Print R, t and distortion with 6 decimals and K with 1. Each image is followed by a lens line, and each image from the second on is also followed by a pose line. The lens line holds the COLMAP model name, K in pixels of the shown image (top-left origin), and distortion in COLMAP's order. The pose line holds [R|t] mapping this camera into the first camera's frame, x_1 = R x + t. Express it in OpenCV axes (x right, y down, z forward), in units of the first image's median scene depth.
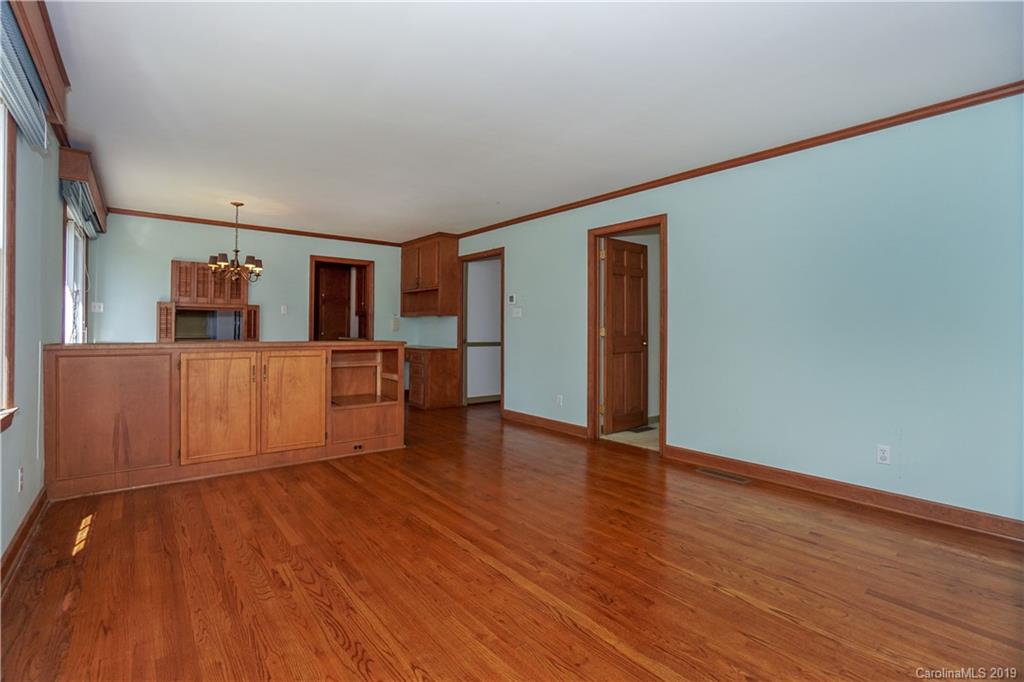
lens RADIAL K [[462.1, 0, 510.7], [0, 462.1, 323.8], [0, 0, 1]] dist [-0.023823, 0.000486]
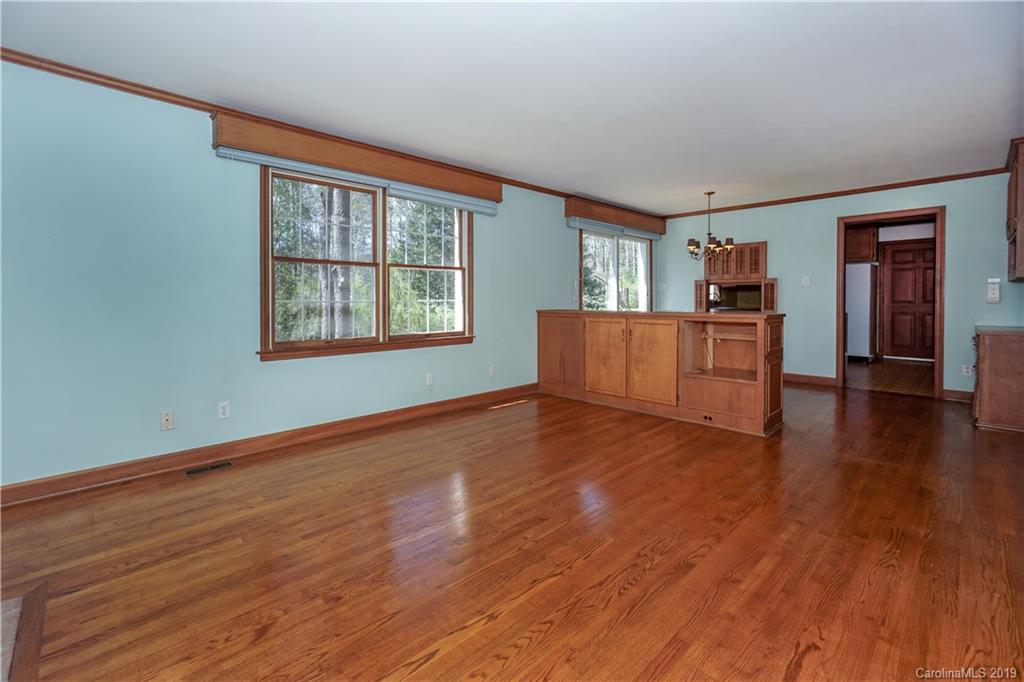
lens RADIAL K [[456.0, 0, 511.0], [0, 456.0, 304.1], [0, 0, 1]] dist [-0.002004, 0.000016]
pose [[0.097900, 0.001163, -0.995196, 0.837888], [0.016757, 0.999856, 0.002817, 0.011310], [0.995055, -0.016952, 0.097867, 0.642709]]
